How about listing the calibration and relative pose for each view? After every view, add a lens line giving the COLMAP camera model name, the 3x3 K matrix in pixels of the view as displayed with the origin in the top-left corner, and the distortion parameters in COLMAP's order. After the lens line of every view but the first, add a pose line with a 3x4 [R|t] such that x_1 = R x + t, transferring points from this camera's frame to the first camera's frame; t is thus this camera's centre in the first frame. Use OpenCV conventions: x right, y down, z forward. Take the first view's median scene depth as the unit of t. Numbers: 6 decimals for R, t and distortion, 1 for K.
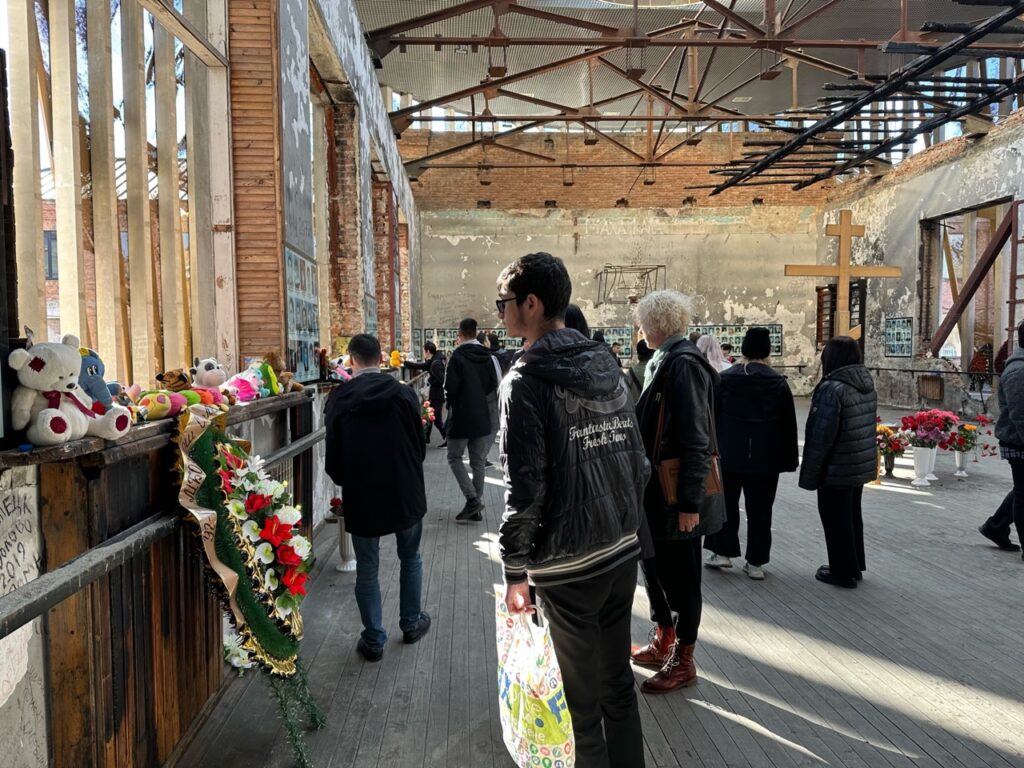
lens RADIAL K [[715.8, 0, 508.3], [0, 715.8, 388.3], [0, 0, 1]] dist [0.155188, -0.286678]
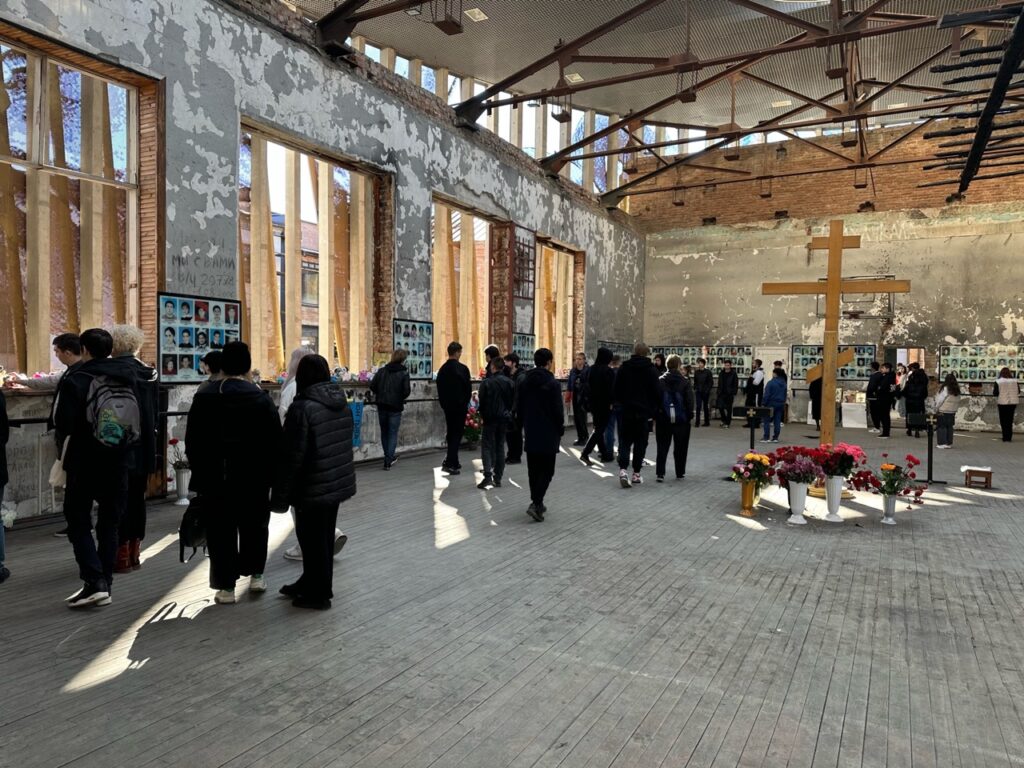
lens RADIAL K [[720.4, 0, 515.0], [0, 720.4, 388.3], [0, 0, 1]] dist [0.176273, -0.292323]
pose [[0.856438, 0.038662, -0.514800, 0.265731], [-0.049723, 0.998733, -0.007715, -0.004104], [0.513850, 0.032205, 0.857275, 0.005009]]
